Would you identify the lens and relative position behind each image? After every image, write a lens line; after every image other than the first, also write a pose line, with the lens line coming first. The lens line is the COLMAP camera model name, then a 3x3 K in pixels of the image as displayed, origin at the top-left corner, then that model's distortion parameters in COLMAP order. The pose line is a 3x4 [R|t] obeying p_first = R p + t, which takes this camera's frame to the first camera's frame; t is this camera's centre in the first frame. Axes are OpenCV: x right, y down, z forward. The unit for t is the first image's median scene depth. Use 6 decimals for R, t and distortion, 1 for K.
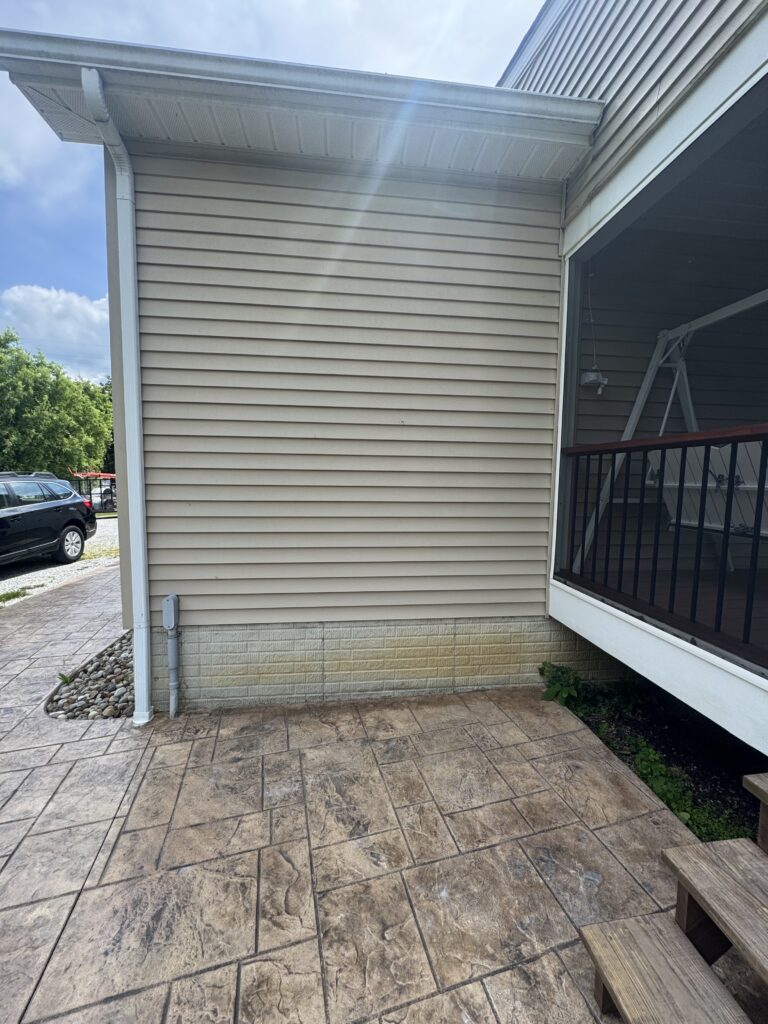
lens RADIAL K [[407.6, 0, 384.1], [0, 407.6, 513.0], [0, 0, 1]] dist [-0.001850, -0.000029]
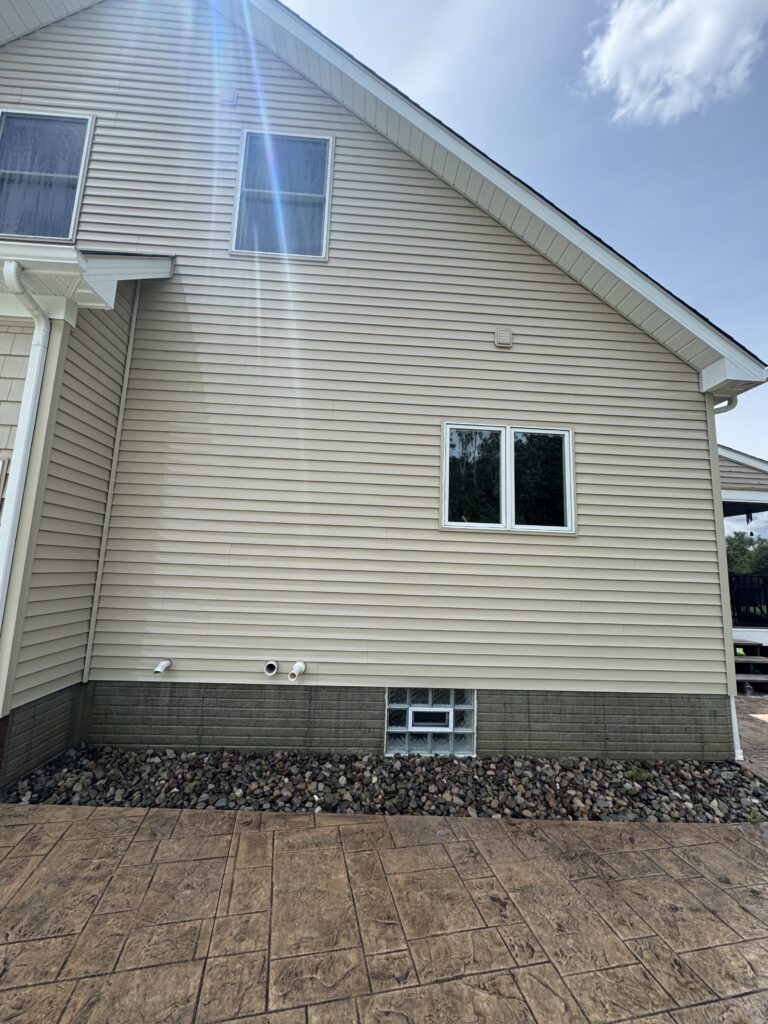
lens RADIAL K [[407.6, 0, 388.5], [0, 407.6, 513.3], [0, 0, 1]] dist [-0.001850, -0.000029]
pose [[0.055973, 0.128216, 0.990166, -2.542181], [0.045221, 0.990377, -0.130799, -0.257345], [-0.997408, 0.052097, 0.049637, 2.431727]]
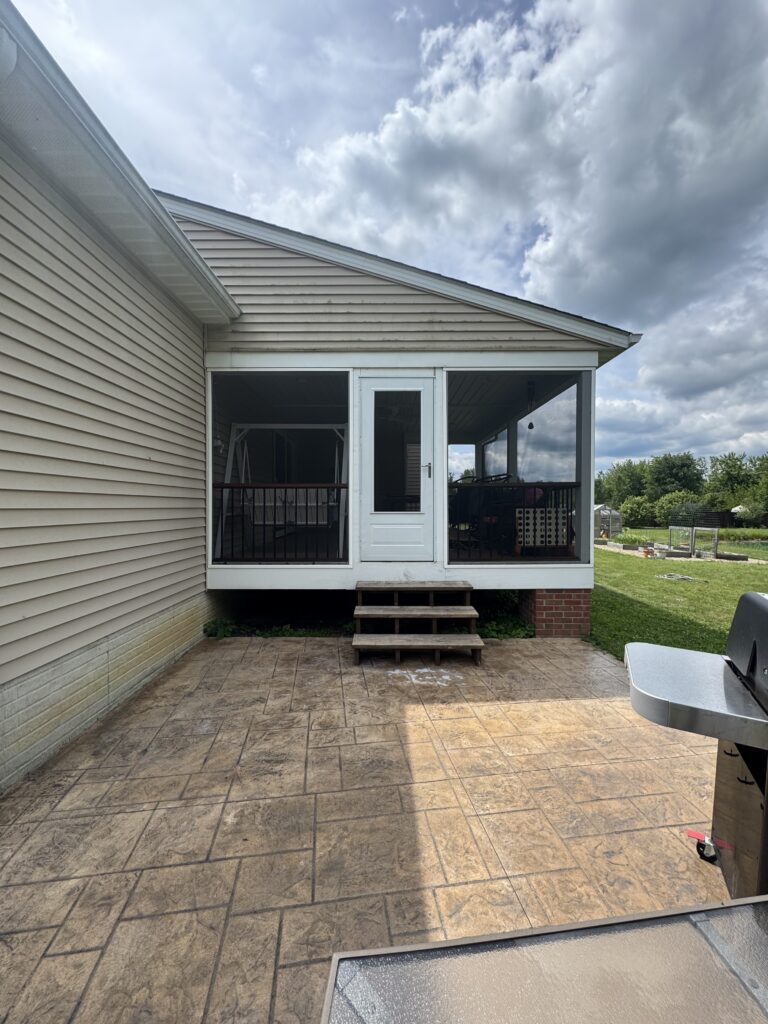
lens RADIAL K [[407.6, 0, 384.6], [0, 407.6, 511.9], [0, 0, 1]] dist [-0.001850, -0.000029]
pose [[0.120661, -0.025475, 0.992367, -1.350560], [0.082622, 0.996460, 0.015534, -0.014988], [-0.989250, 0.080117, 0.122338, 0.149737]]
